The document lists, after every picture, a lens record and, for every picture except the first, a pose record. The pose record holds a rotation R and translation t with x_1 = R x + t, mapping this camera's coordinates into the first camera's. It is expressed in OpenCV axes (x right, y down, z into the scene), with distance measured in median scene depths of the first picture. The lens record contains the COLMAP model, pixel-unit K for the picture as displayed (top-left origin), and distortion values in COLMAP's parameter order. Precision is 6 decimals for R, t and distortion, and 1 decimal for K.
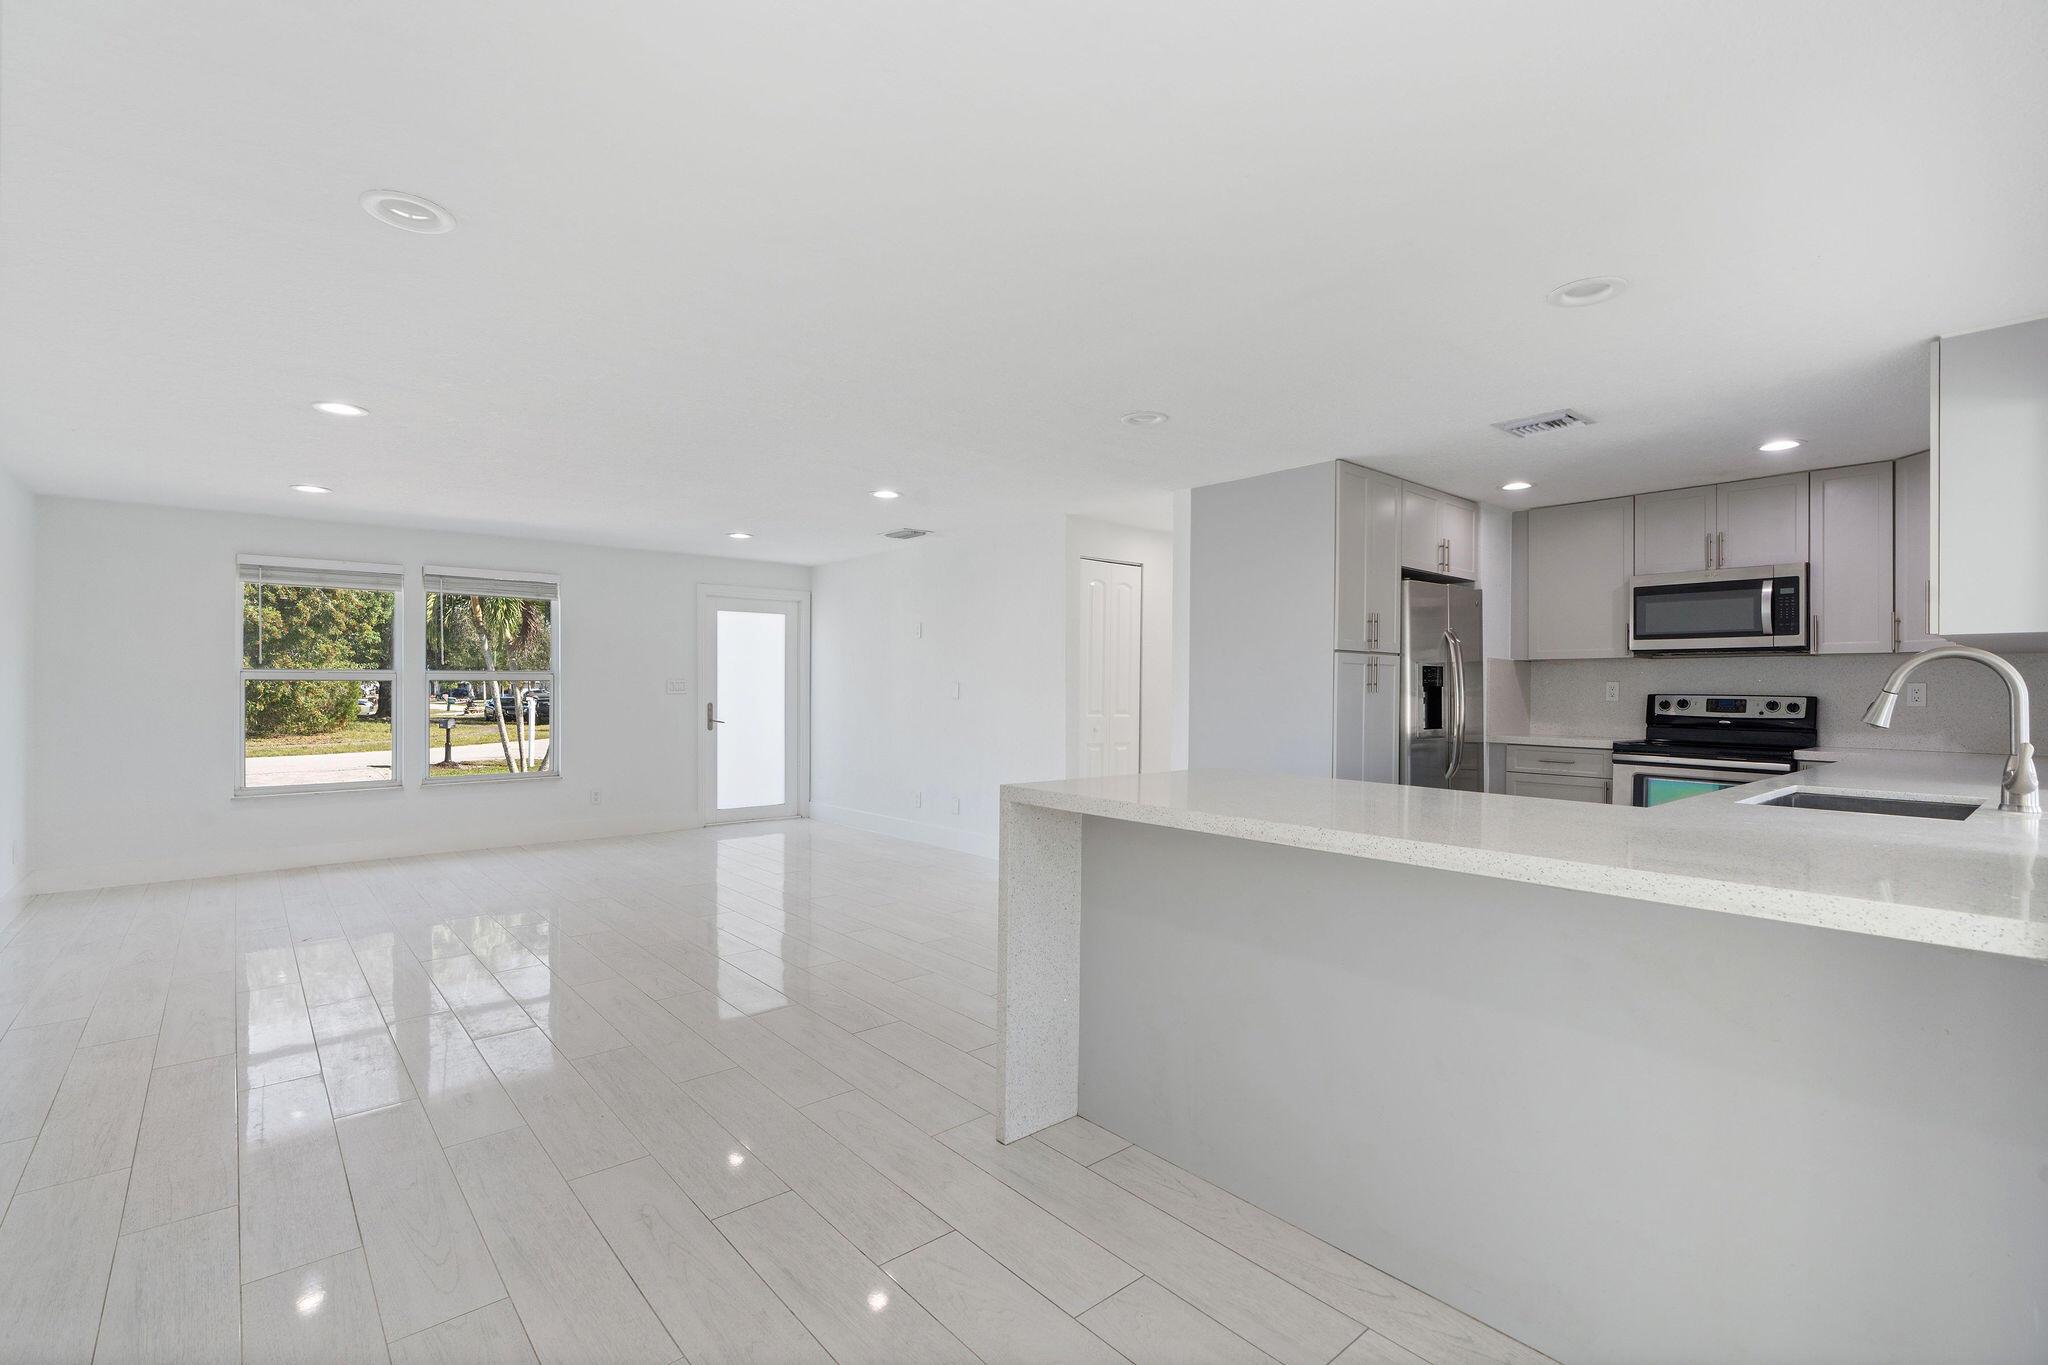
lens RADIAL K [[923.2, 0, 1023.1], [0, 923.2, 686.2], [0, 0, 1]] dist [-0.003568, 0.000191]
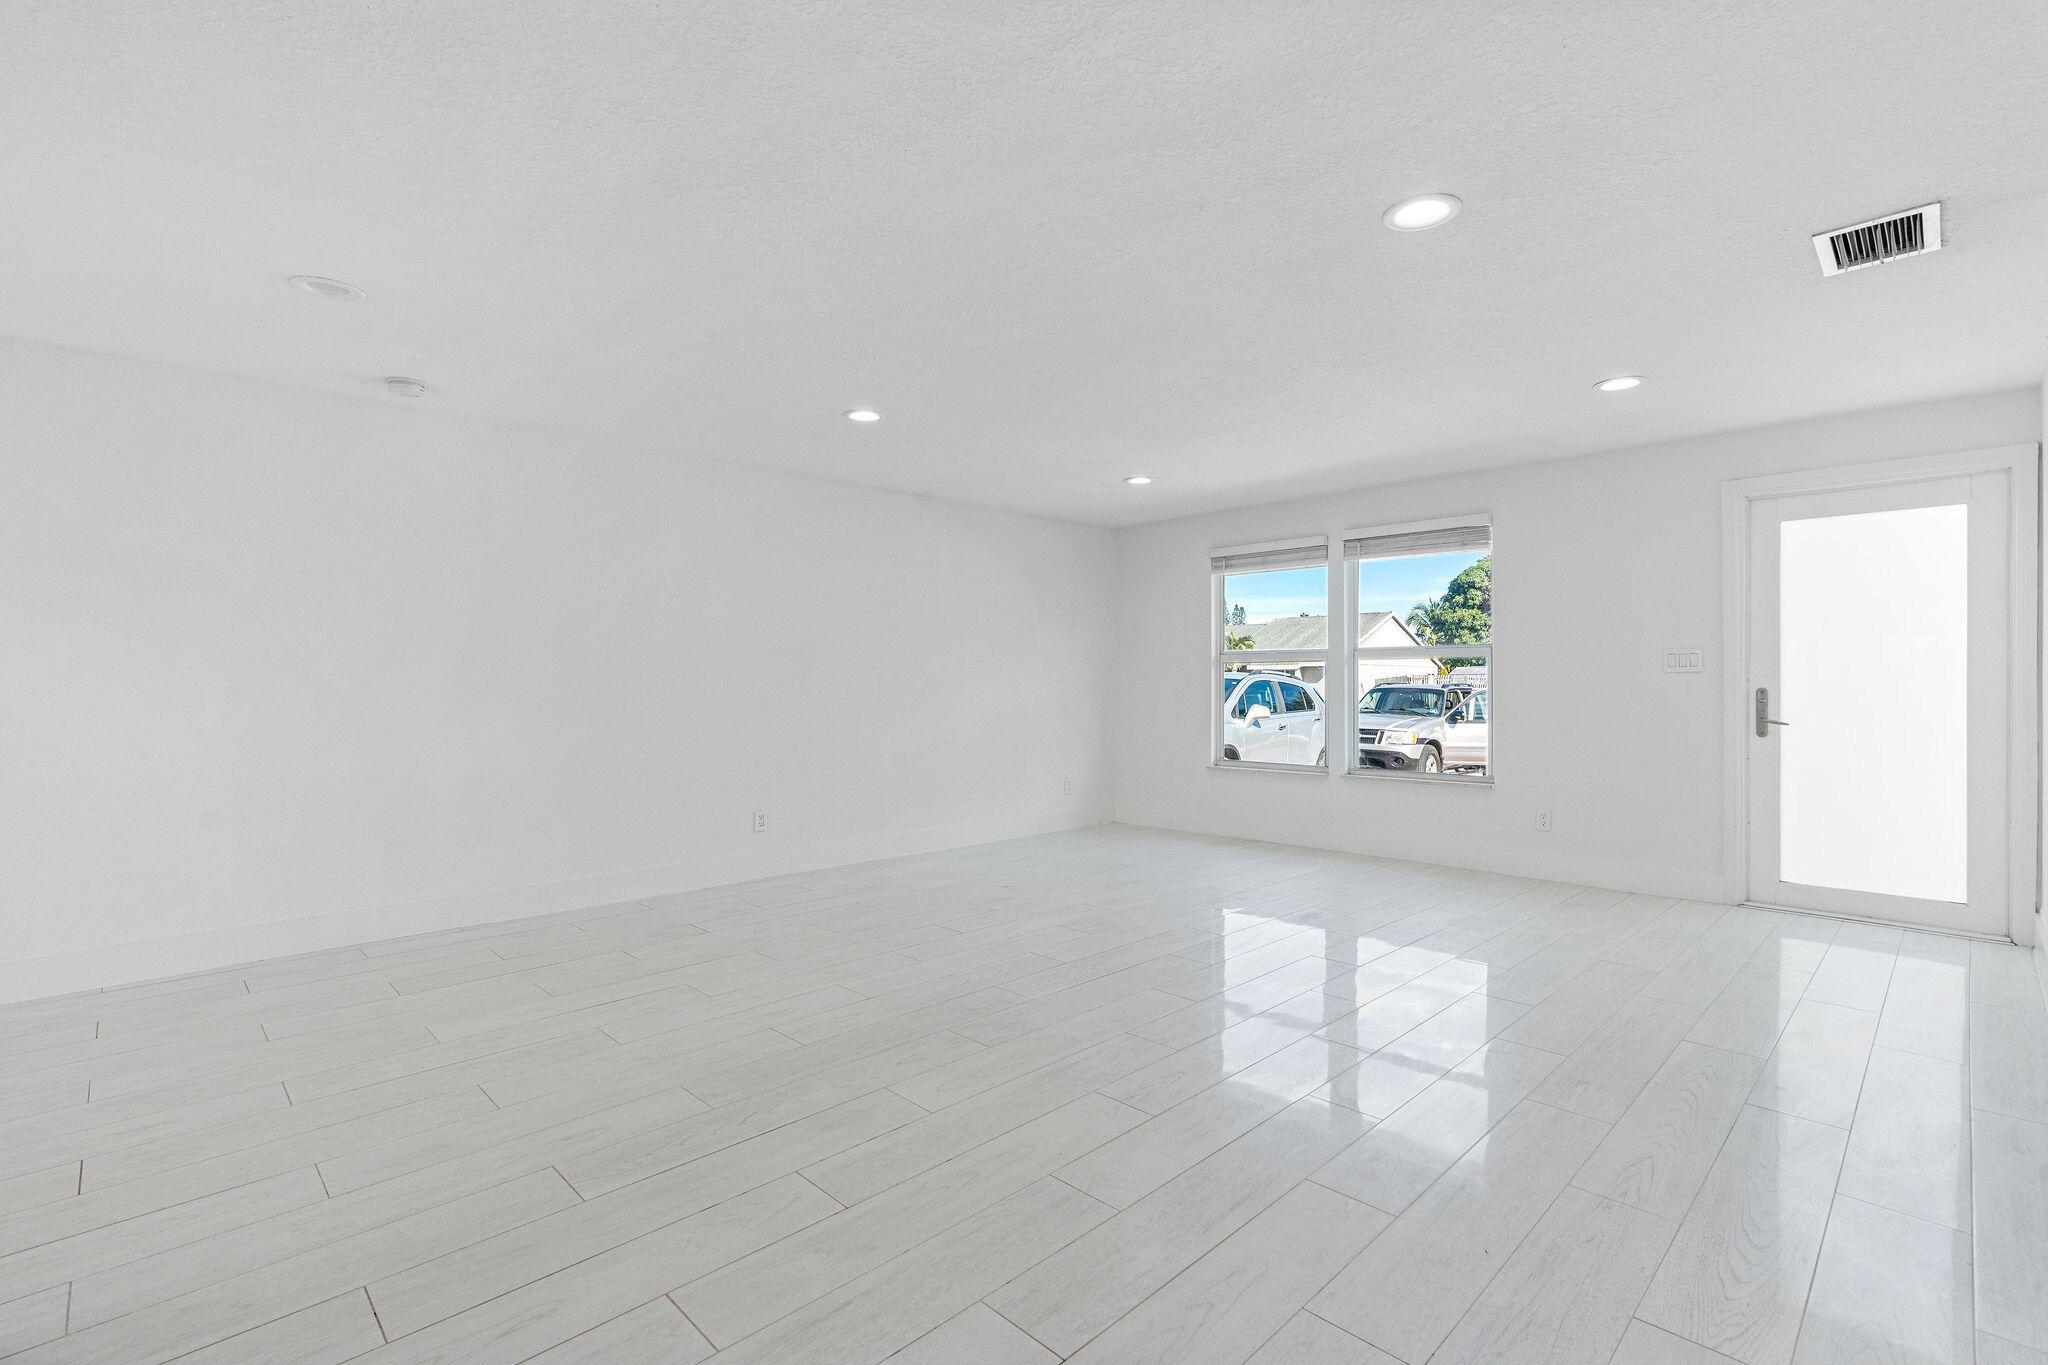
lens RADIAL K [[933.6, 0, 1024.0], [0, 933.6, 682.5], [0, 0, 1]] dist [-0.001509, 0.000300]
pose [[0.063348, -0.000825, -0.997991, 0.291176], [0.001032, 0.999999, -0.000761, 0.021208], [0.997991, -0.000982, 0.063349, 0.762309]]
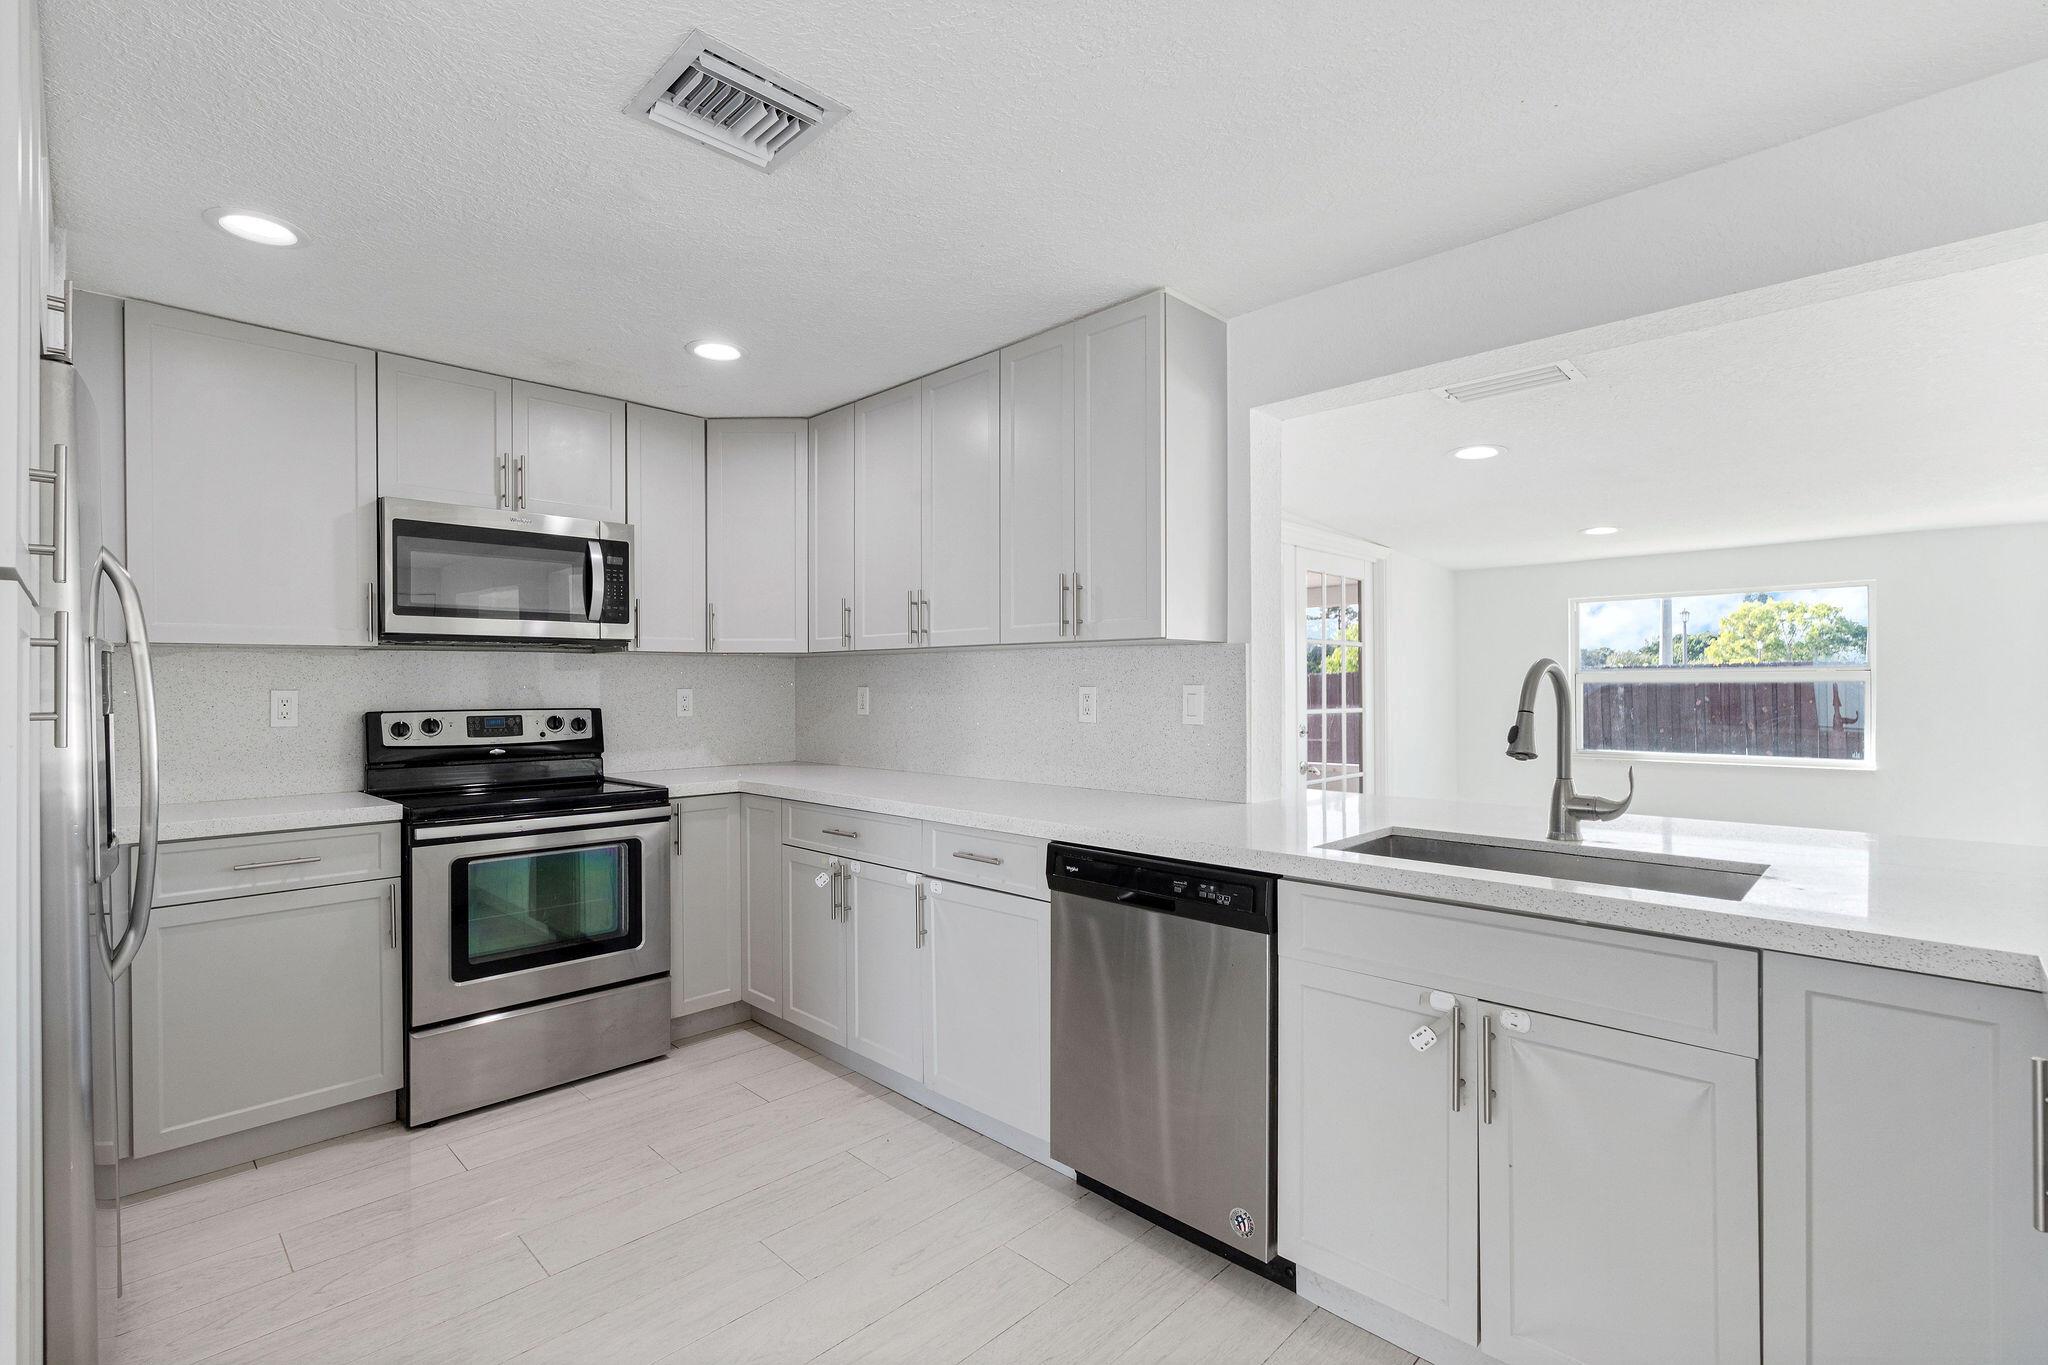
lens RADIAL K [[923.2, 0, 1023.1], [0, 923.2, 686.2], [0, 0, 1]] dist [-0.003568, 0.000191]
pose [[-0.084596, -0.008353, 0.996380, 0.079123], [0.004080, 0.999954, 0.008729, -0.010116], [-0.996407, 0.004804, -0.084558, 0.629757]]
